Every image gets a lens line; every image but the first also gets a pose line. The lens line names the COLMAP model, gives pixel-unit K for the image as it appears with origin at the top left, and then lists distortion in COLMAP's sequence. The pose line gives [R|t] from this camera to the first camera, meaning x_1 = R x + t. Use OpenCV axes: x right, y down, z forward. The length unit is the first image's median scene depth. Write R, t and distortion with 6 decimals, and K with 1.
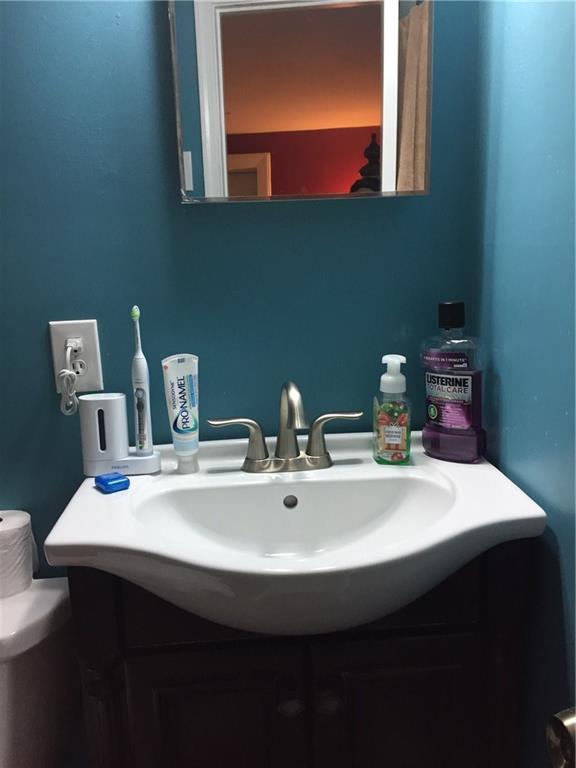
lens RADIAL K [[657.3, 0, 288.2], [0, 657.3, 387.5], [0, 0, 1]] dist [0.074211, -0.093747]
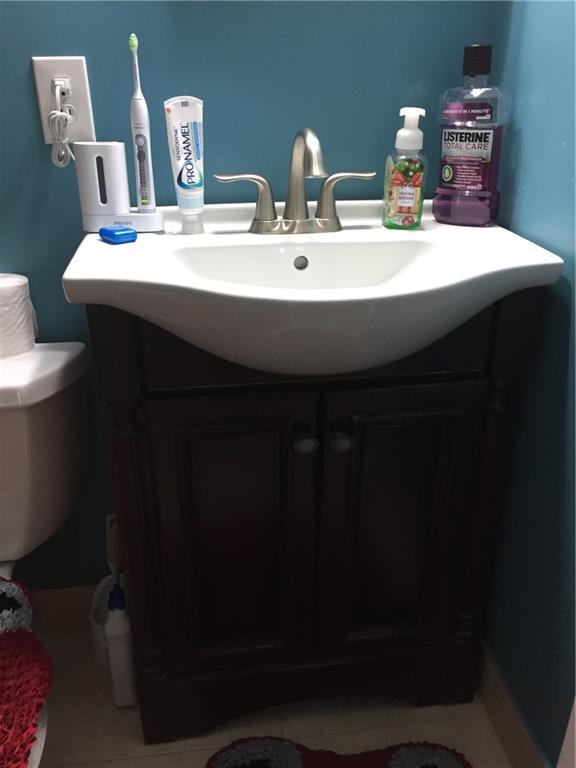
lens RADIAL K [[657.3, 0, 292.5], [0, 657.3, 384.3], [0, 0, 1]] dist [0.074211, -0.093747]
pose [[0.997163, 0.000471, 0.075267, -0.081789], [-0.017834, 0.972982, 0.230190, 0.121343], [-0.073125, -0.230880, 0.970231, 0.004130]]
